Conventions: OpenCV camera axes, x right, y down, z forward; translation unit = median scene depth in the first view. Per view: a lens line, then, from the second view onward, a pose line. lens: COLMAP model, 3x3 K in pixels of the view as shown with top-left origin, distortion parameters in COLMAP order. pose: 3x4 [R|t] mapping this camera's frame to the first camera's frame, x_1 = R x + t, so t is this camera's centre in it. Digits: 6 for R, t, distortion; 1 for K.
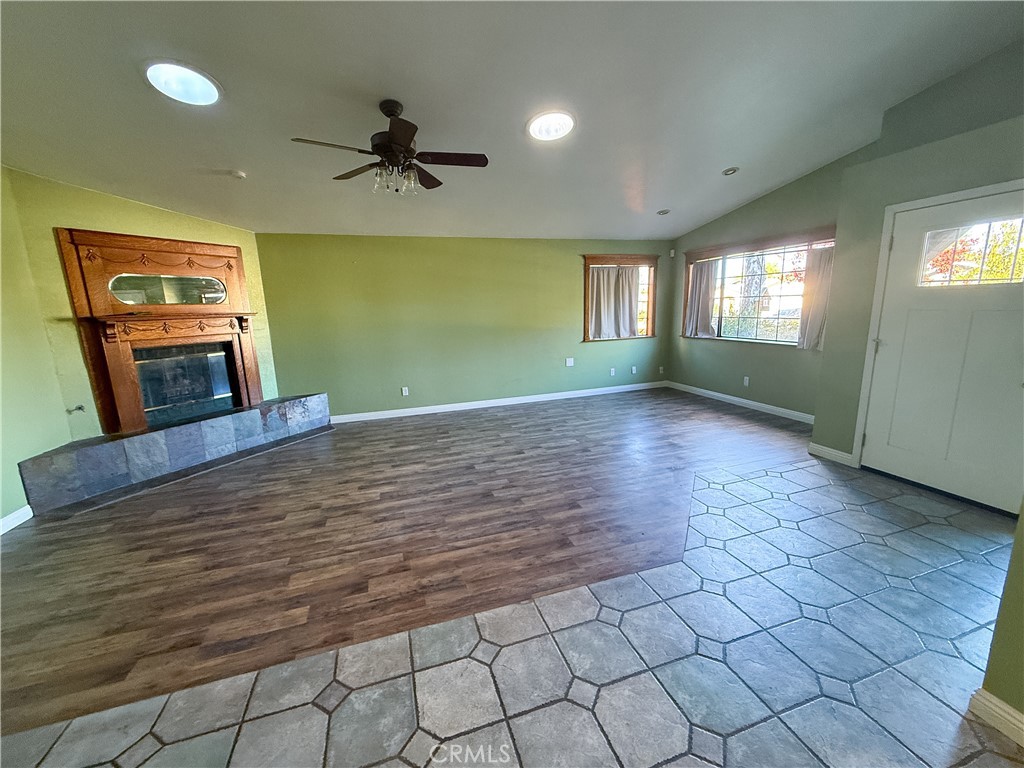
lens RADIAL K [[405.0, 0, 512.0], [0, 405.0, 384.0], [0, 0, 1]] dist [0.001285, -0.000465]
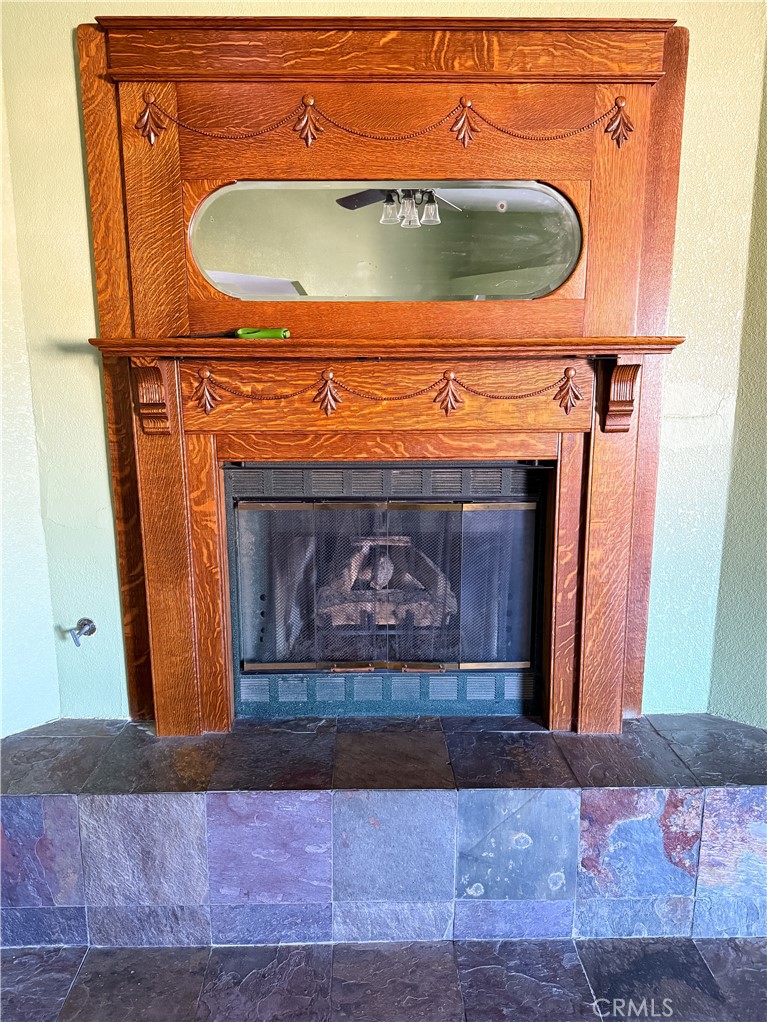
lens RADIAL K [[721.3, 0, 383.5], [0, 721.3, 511.0], [0, 0, 1]] dist [0.009482, -0.000380]
pose [[0.470855, 0.198705, -0.859542, -0.433345], [-0.179033, 0.975553, 0.127450, -0.130805], [0.863854, 0.093876, 0.494919, 0.820541]]
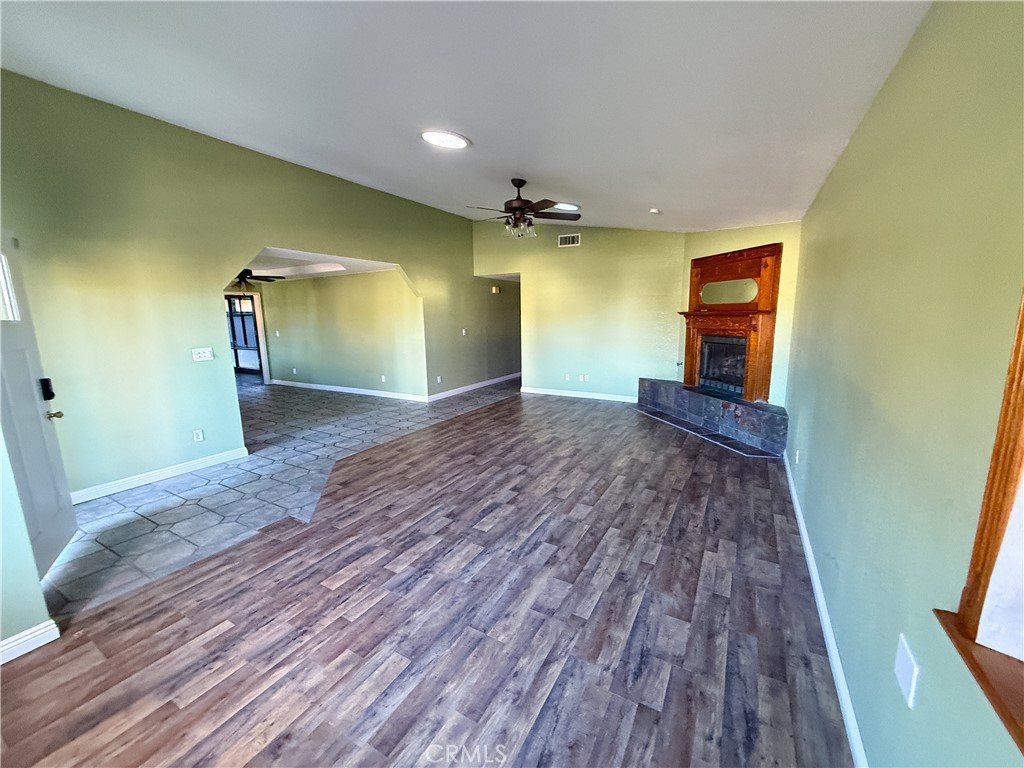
lens RADIAL K [[405.0, 0, 512.0], [0, 405.0, 384.0], [0, 0, 1]] dist [0.001285, -0.000465]
pose [[-0.739795, 0.157682, -0.654095, 0.567829], [-0.088856, 0.940740, 0.327282, -0.329099], [0.666940, 0.300242, -0.681943, 1.559728]]
